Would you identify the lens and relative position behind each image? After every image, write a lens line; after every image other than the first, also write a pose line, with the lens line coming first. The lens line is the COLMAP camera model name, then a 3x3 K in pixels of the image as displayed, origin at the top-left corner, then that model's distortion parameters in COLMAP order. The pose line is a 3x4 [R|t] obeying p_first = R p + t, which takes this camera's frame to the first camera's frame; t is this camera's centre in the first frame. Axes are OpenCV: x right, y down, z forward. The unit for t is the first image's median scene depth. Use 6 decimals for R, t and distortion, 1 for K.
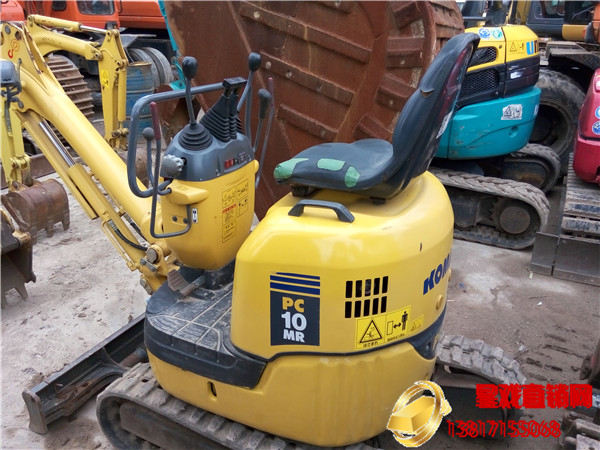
lens RADIAL K [[528.9, 0, 300.0], [0, 528.9, 225.0], [0, 0, 1]] dist [0.006422, -0.012163]
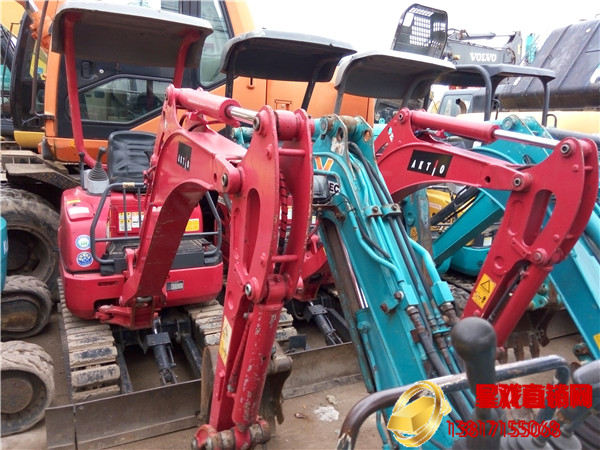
lens RADIAL K [[528.9, 0, 300.0], [0, 528.9, 225.0], [0, 0, 1]] dist [0.006422, -0.012163]
pose [[0.602906, -0.138069, 0.785774, 0.087724], [0.264248, 0.963877, -0.033388, -0.111152], [-0.752780, 0.227769, 0.617612, 0.154805]]
